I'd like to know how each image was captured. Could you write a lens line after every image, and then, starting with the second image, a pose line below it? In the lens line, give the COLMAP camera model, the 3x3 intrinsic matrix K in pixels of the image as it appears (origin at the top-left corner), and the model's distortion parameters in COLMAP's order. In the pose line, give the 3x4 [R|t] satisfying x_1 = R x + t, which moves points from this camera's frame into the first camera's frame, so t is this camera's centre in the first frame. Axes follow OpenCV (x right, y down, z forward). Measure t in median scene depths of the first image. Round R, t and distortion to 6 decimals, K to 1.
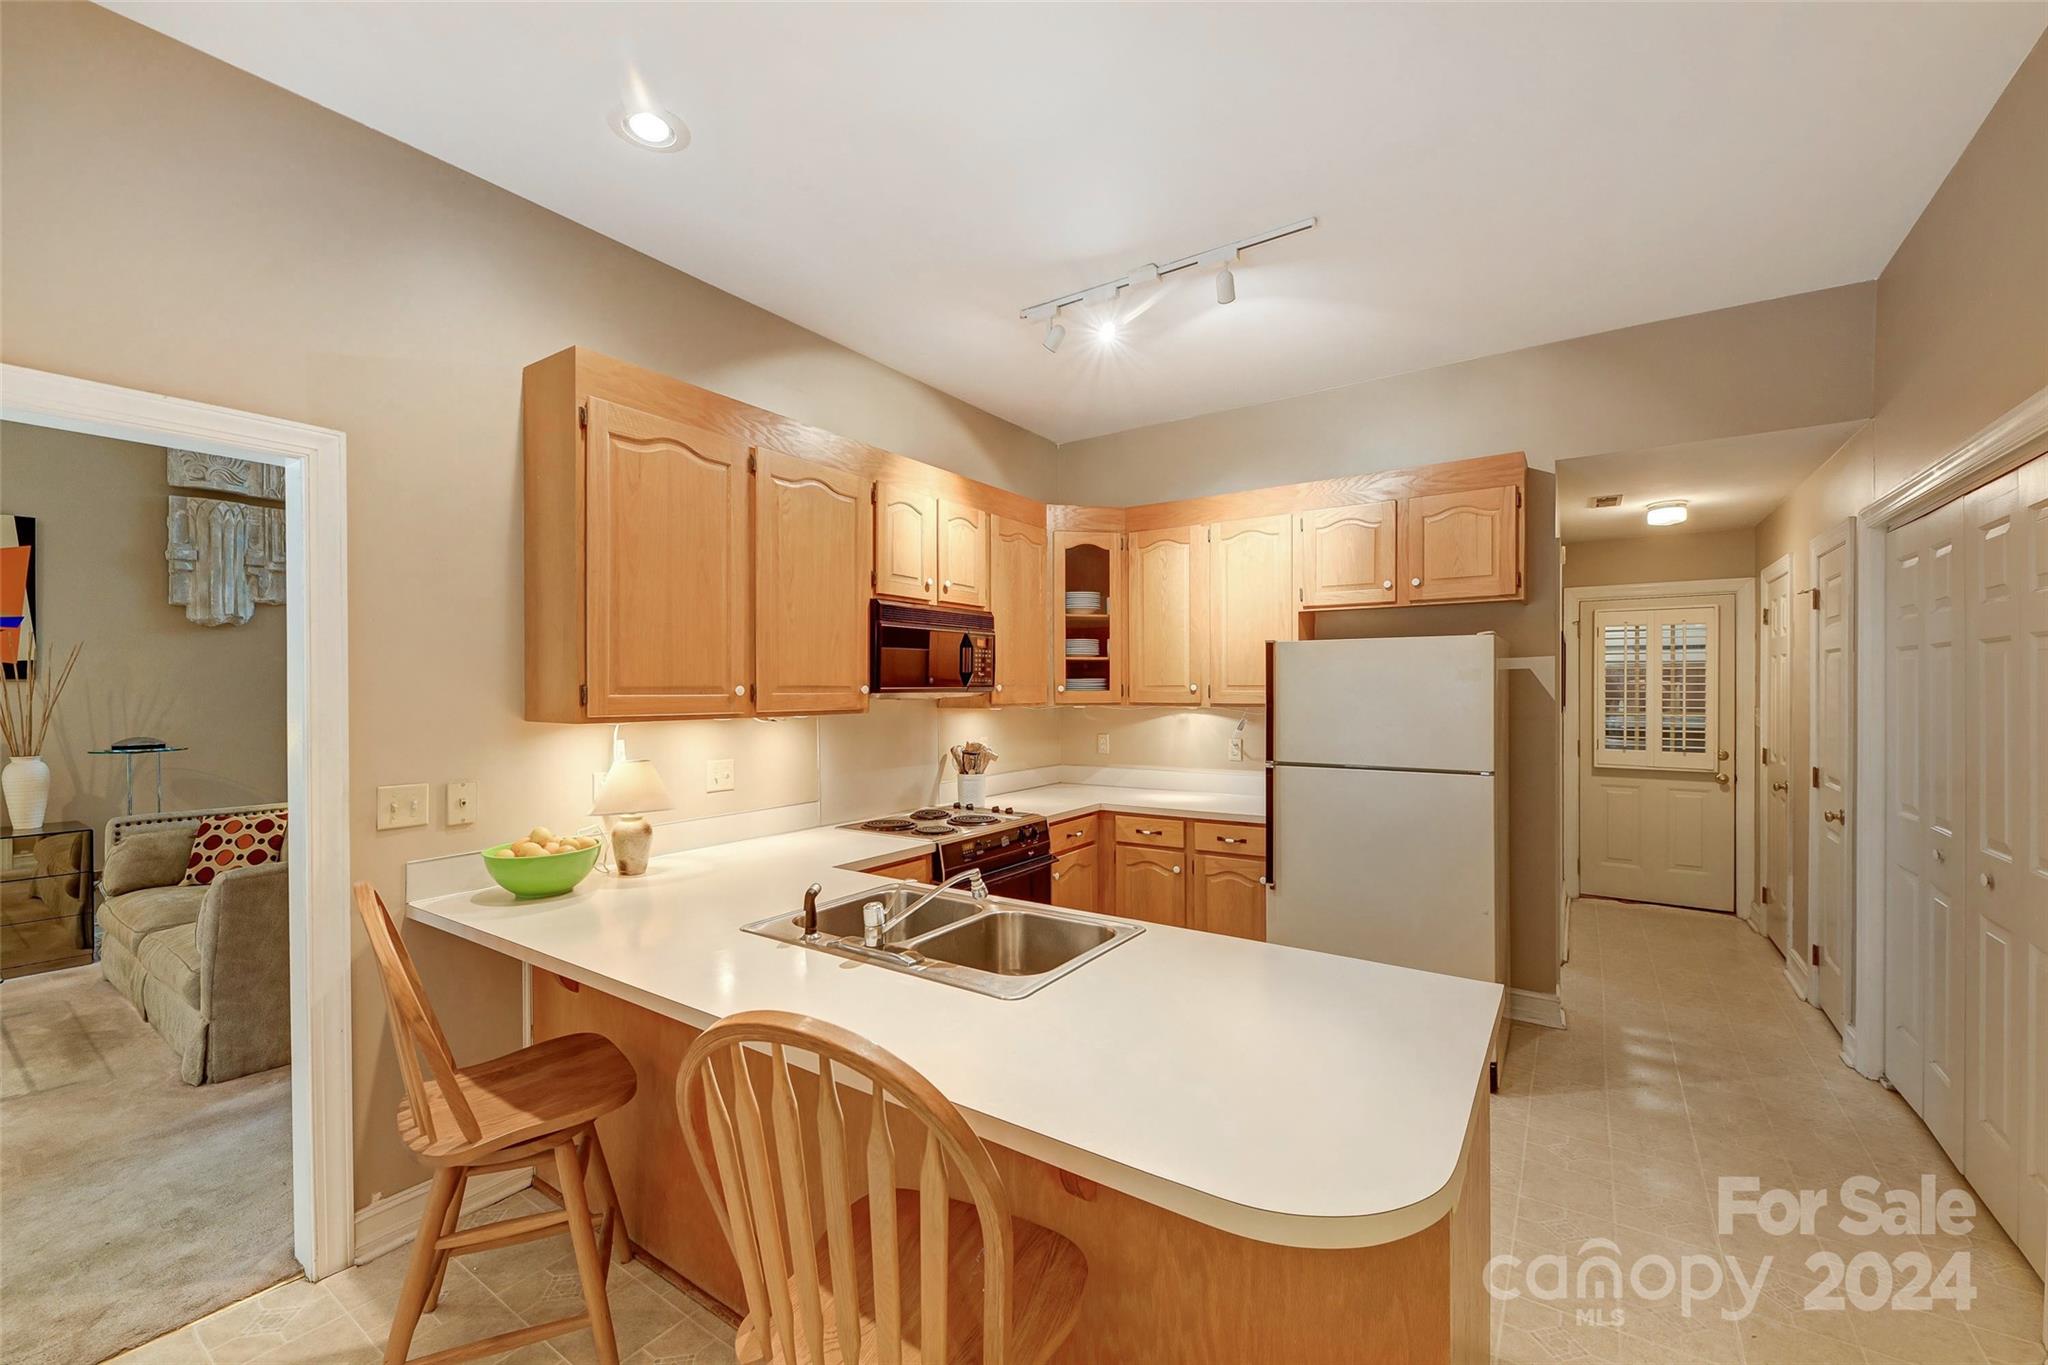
lens RADIAL K [[820.7, 0, 1025.8], [0, 820.7, 690.3], [0, 0, 1]] dist [0.009936, -0.007999]
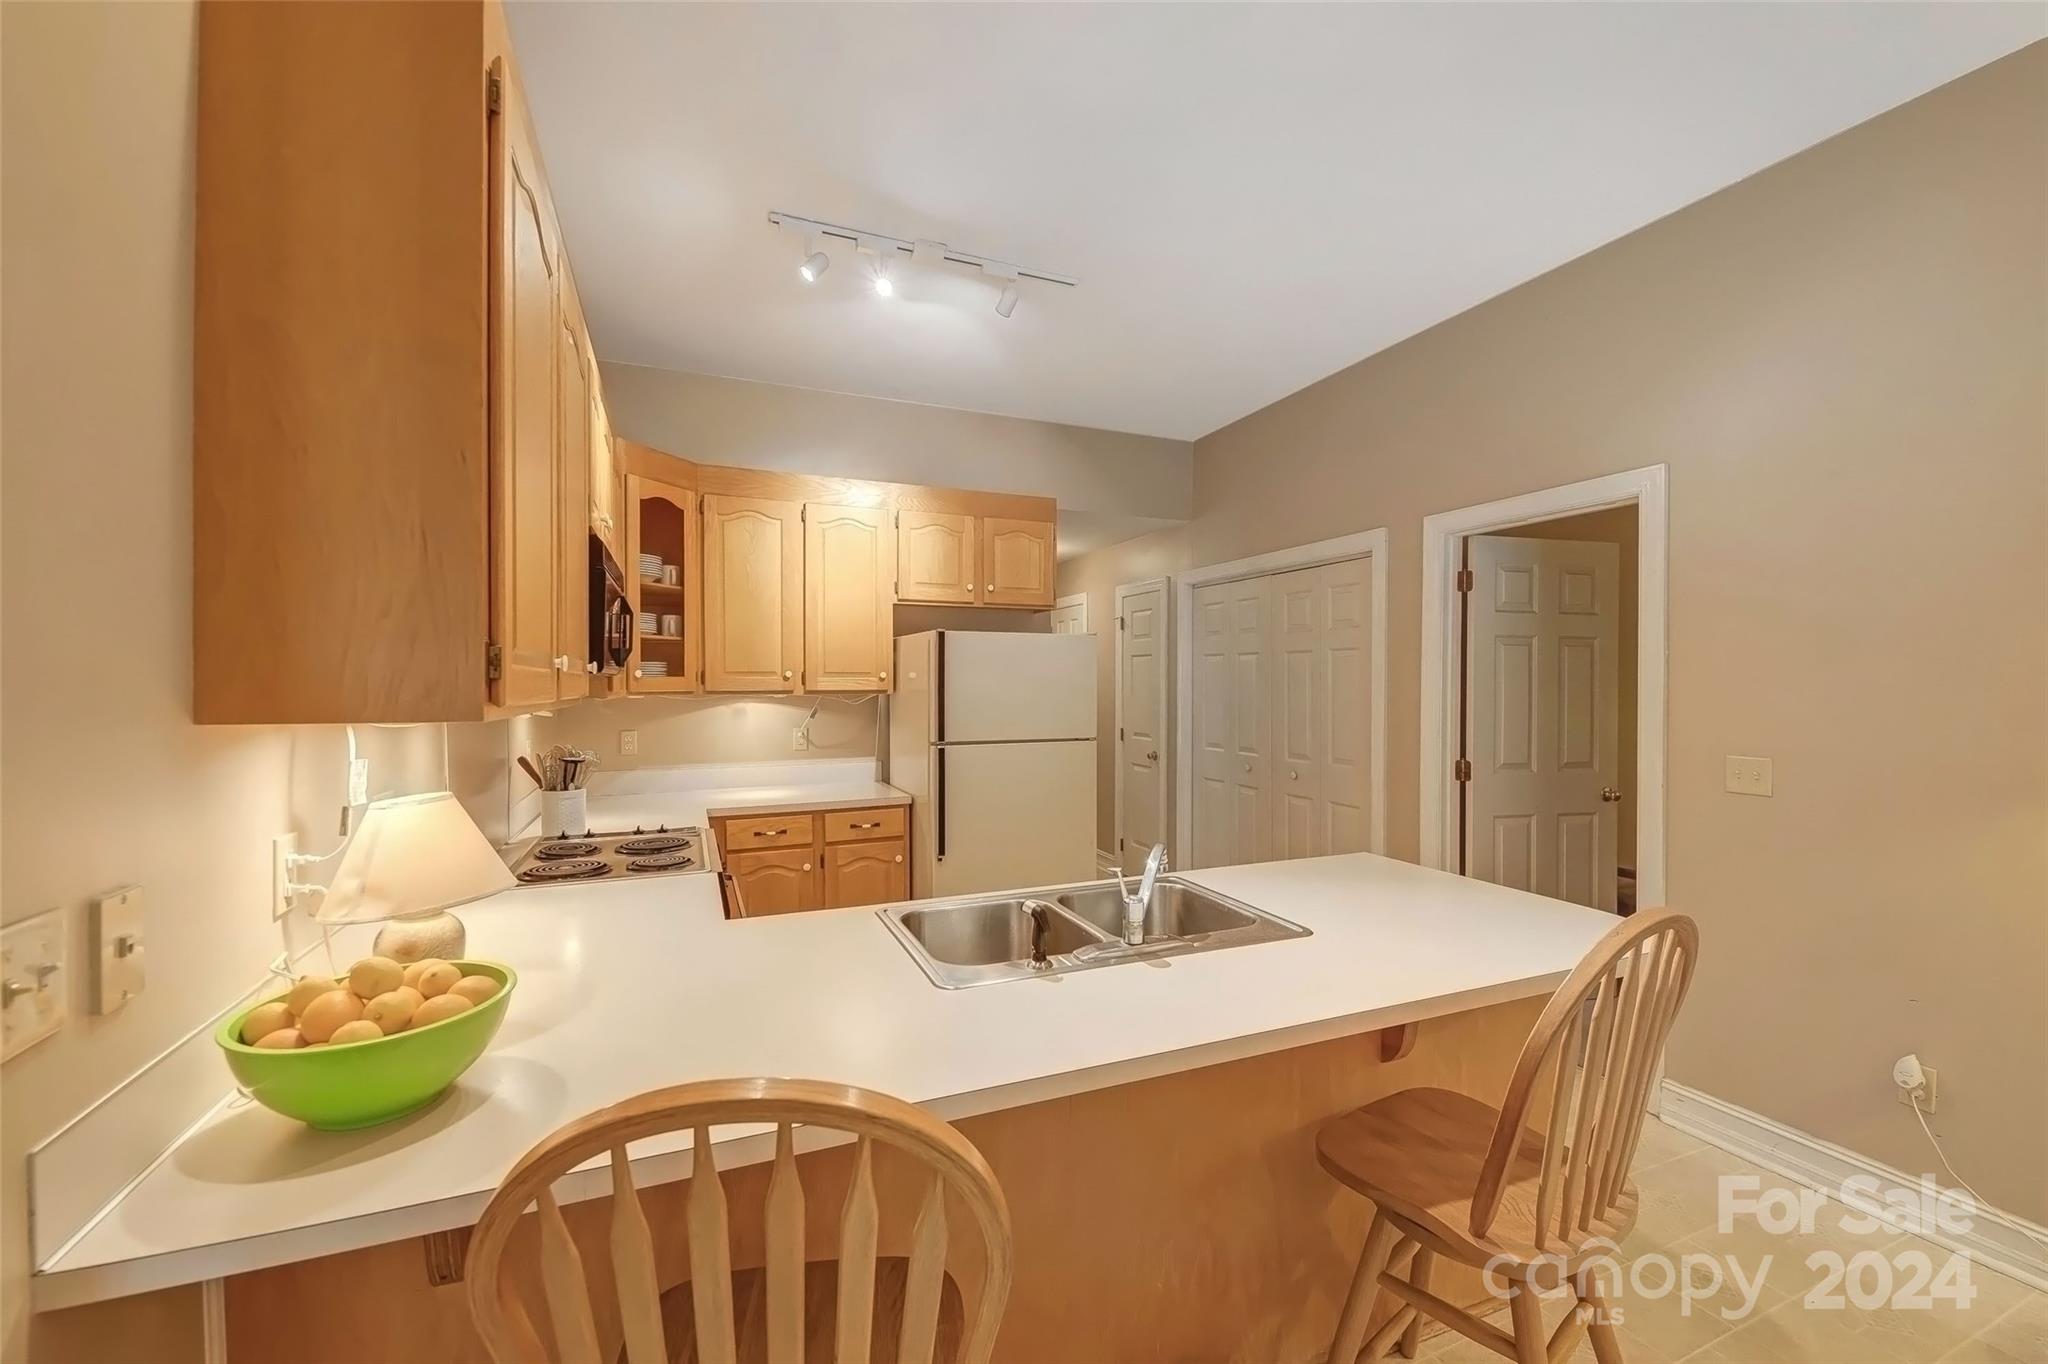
lens RADIAL K [[820.7, 0, 1025.8], [0, 820.7, 689.8], [0, 0, 1]] dist [0.009936, -0.007999]
pose [[0.541982, -0.003836, 0.840381, -0.448646], [0.000692, 0.999991, 0.004119, 0.011138], [-0.840390, -0.001651, 0.541980, 0.267352]]
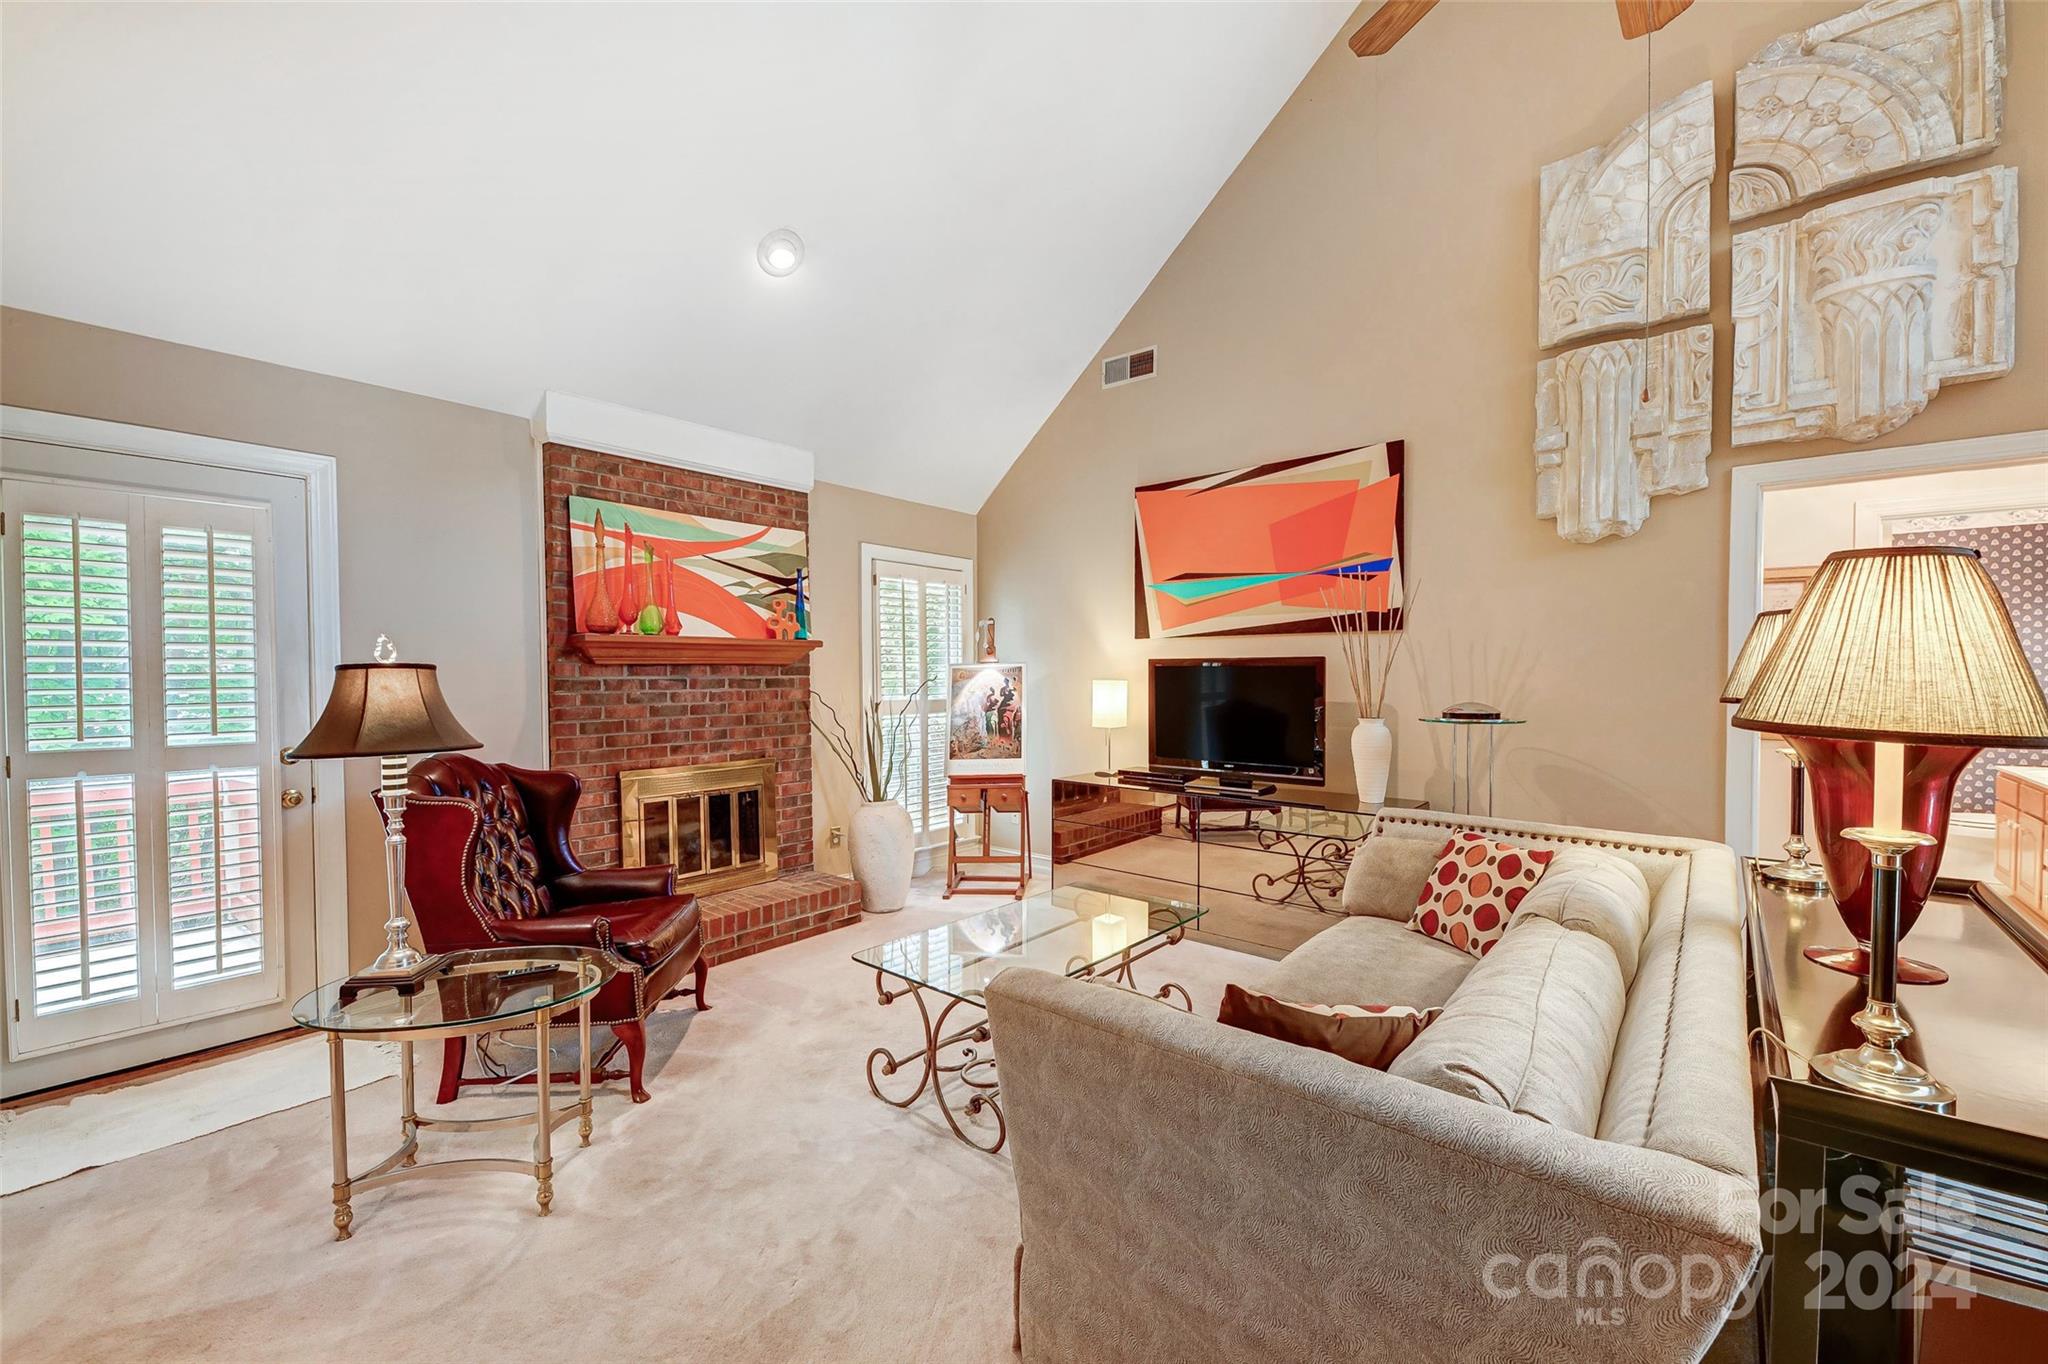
lens RADIAL K [[820.7, 0, 1025.8], [0, 820.7, 689.8], [0, 0, 1]] dist [0.009936, -0.007999]
pose [[-0.096848, 0.027680, -0.994914, -0.356415], [0.002689, 0.999617, 0.027550, 0.028441], [0.995296, -0.000007, -0.096885, 0.782130]]
